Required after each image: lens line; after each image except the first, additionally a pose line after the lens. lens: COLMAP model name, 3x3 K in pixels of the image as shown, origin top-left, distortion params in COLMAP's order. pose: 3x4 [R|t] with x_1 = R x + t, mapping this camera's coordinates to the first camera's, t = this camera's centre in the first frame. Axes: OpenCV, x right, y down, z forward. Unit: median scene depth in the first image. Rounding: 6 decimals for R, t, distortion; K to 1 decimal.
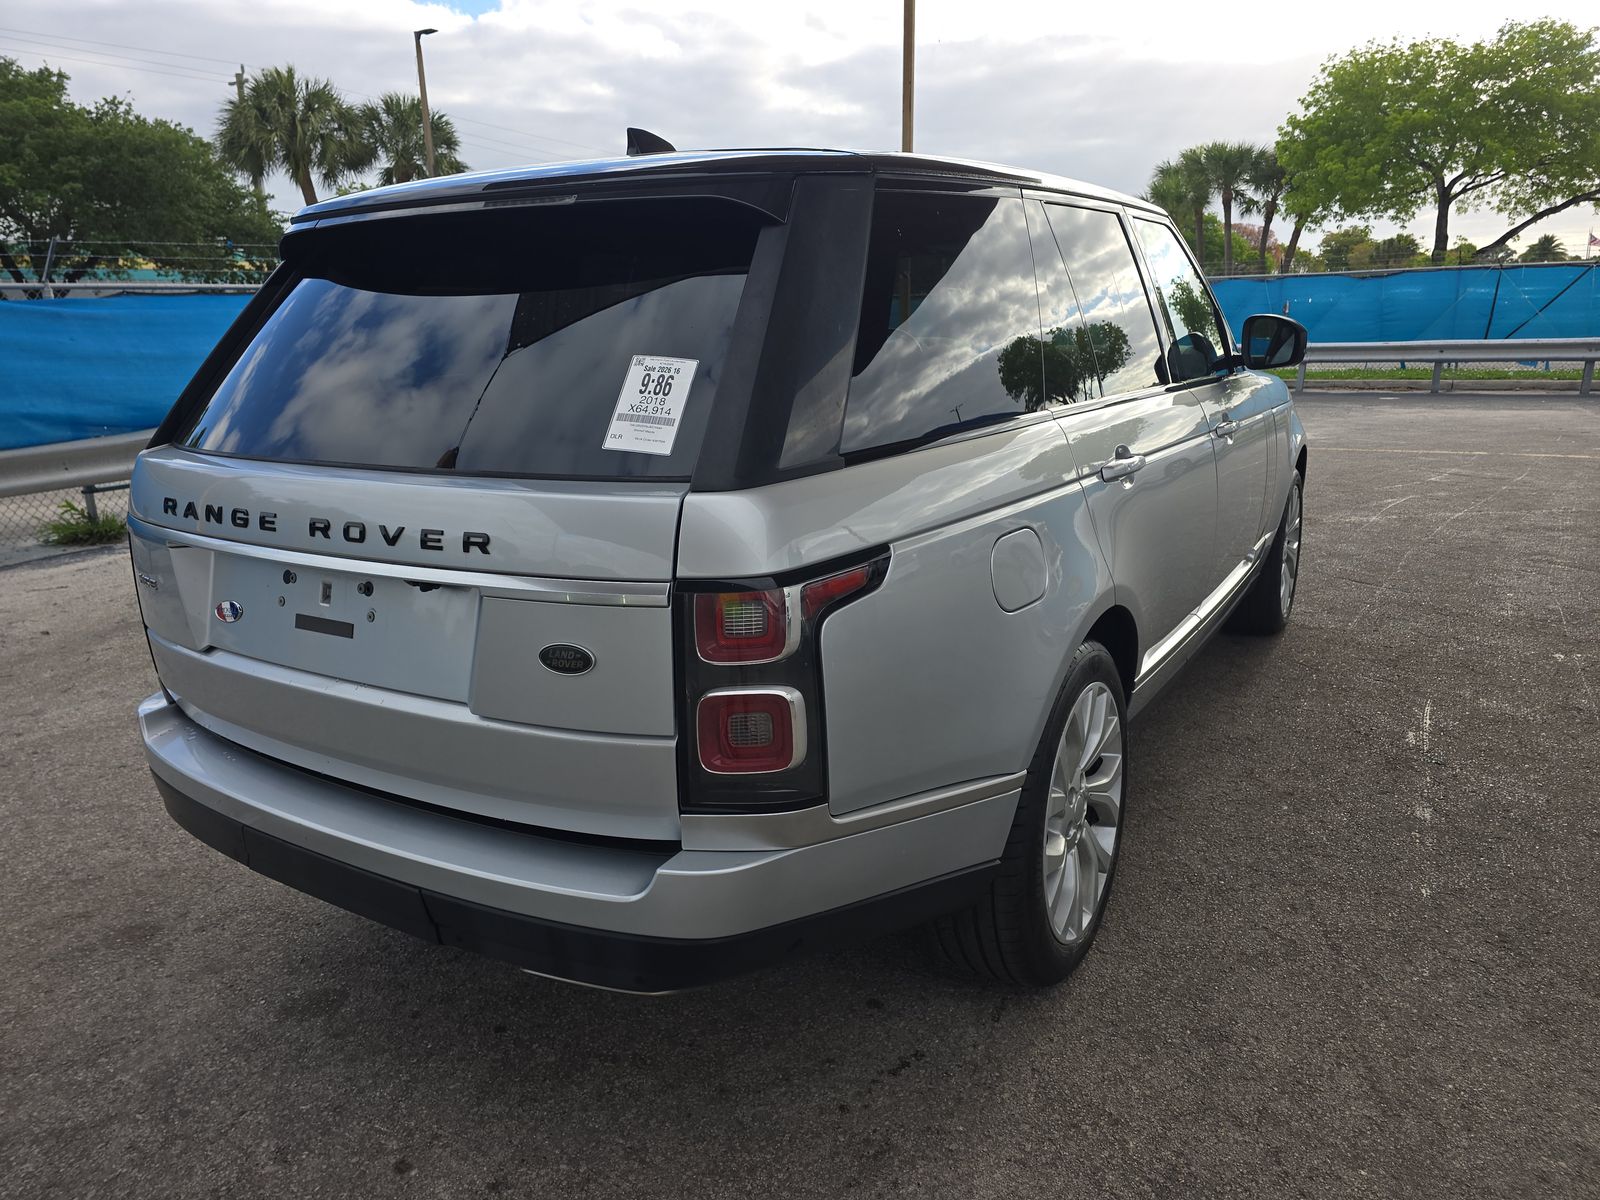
lens RADIAL K [[1055.9, 0, 802.9], [0, 1055.9, 593.9], [0, 0, 1]] dist [0.048290, -0.033089]
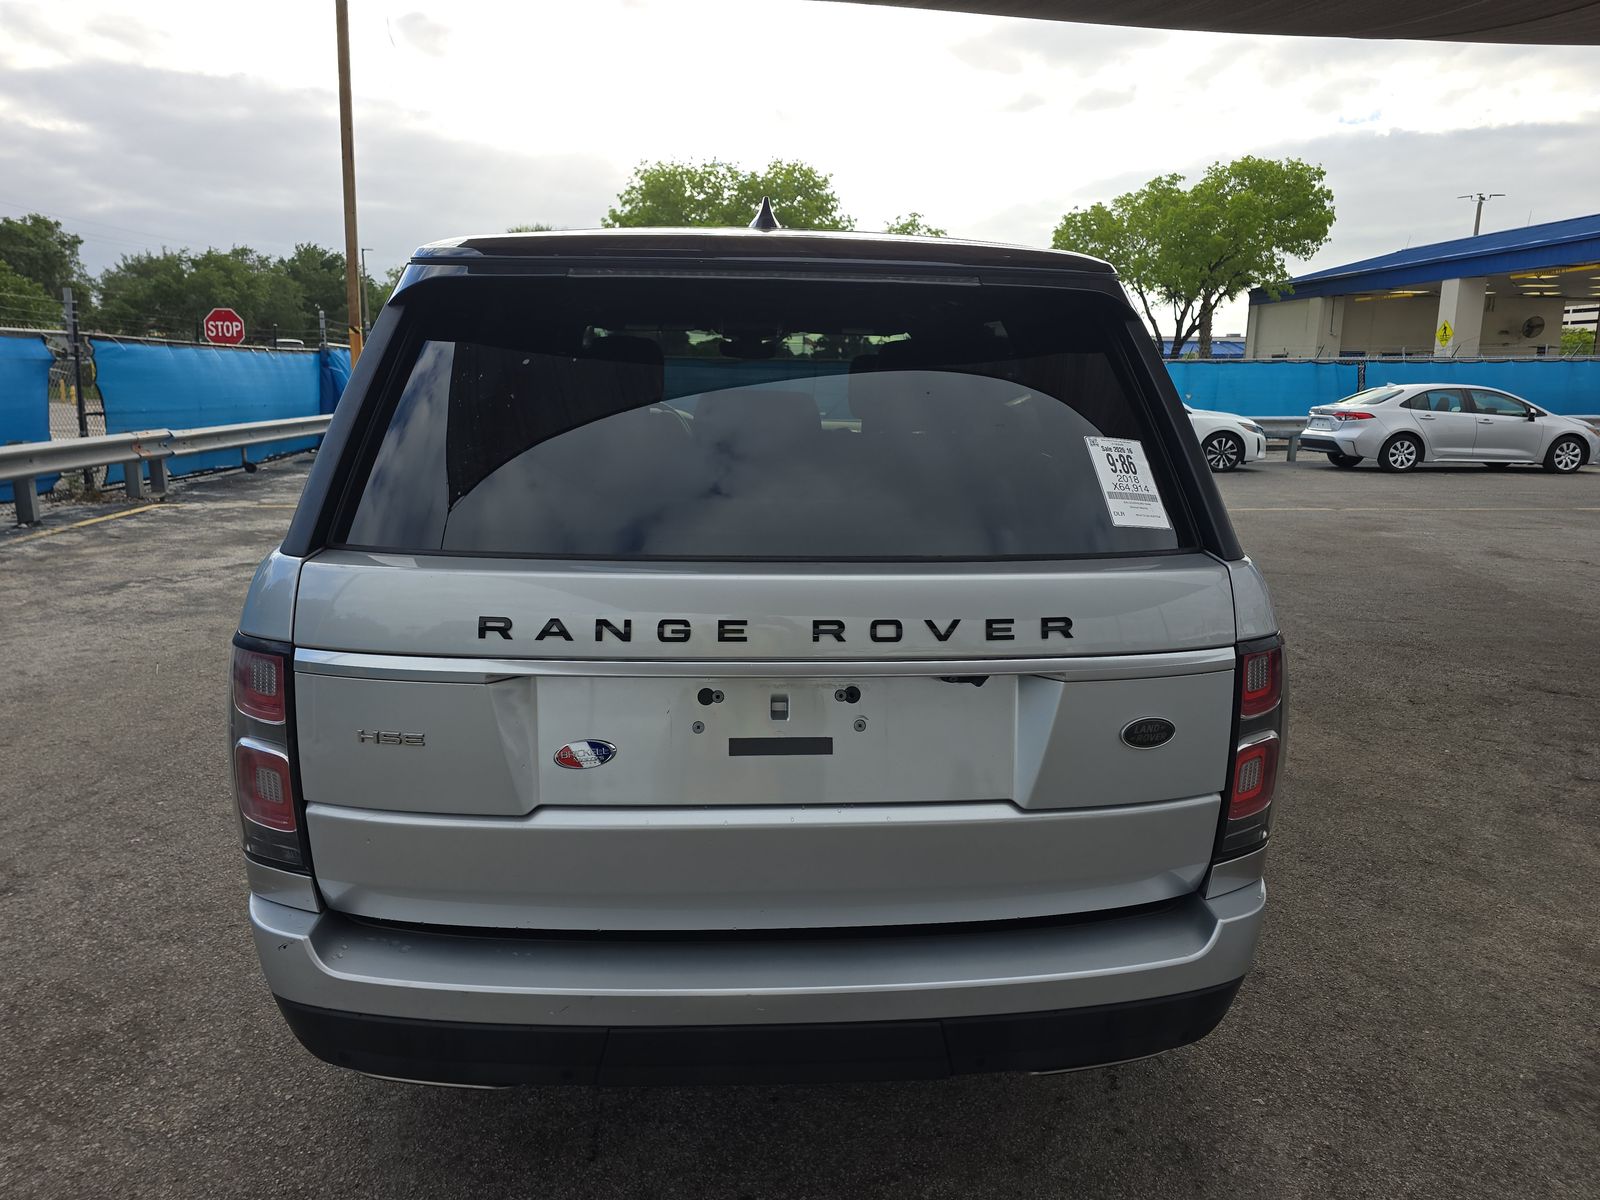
lens RADIAL K [[1038.4, 0, 800.0], [0, 1038.4, 600.0], [0, 0, 1]] dist [0.132655, -0.150320]
pose [[0.824475, -0.078268, 0.560459, -0.070011], [0.106313, 0.994178, -0.017557, -0.005513], [-0.555822, 0.074059, 0.827996, 0.022517]]
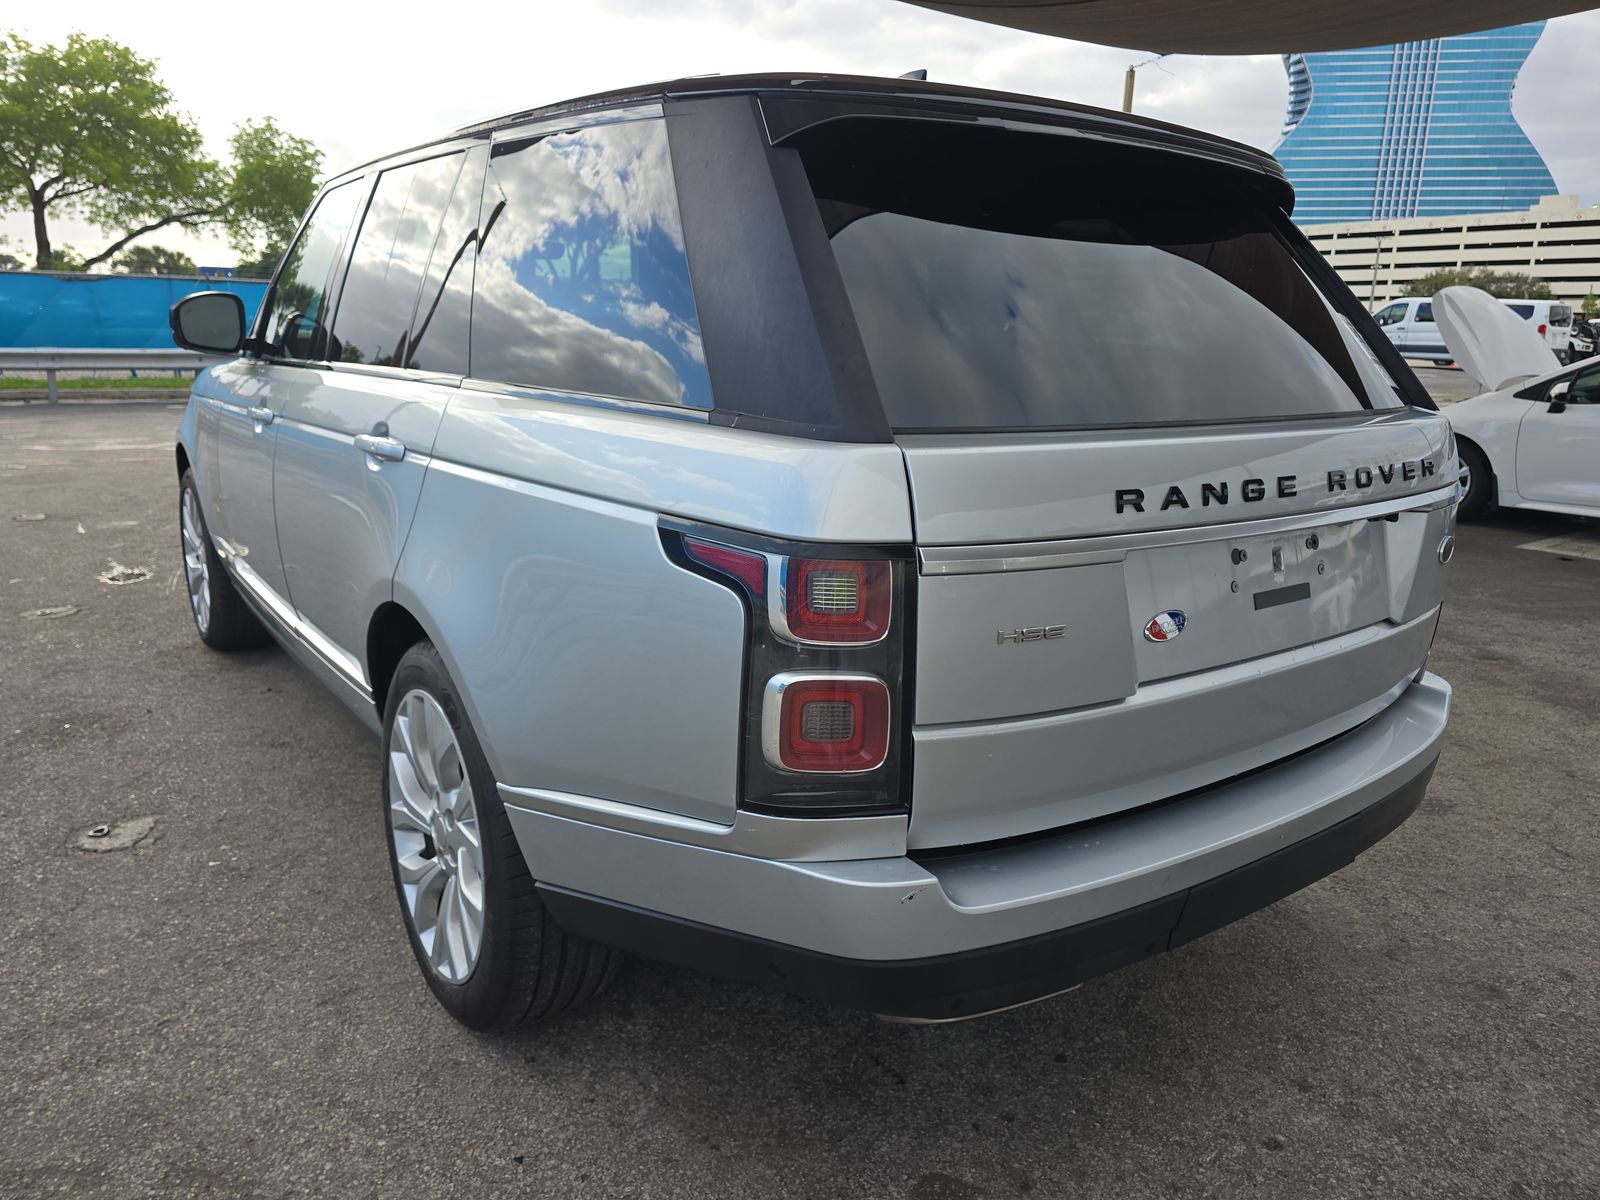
lens RADIAL K [[1078.7, 0, 781.6], [0, 1078.7, 592.8], [0, 0, 1]] dist [0.065268, -0.071702]
pose [[0.408297, -0.181390, 0.894646, -0.114284], [0.196949, 0.974481, 0.107693, -0.012364], [-0.891350, 0.132229, 0.433602, 0.076174]]
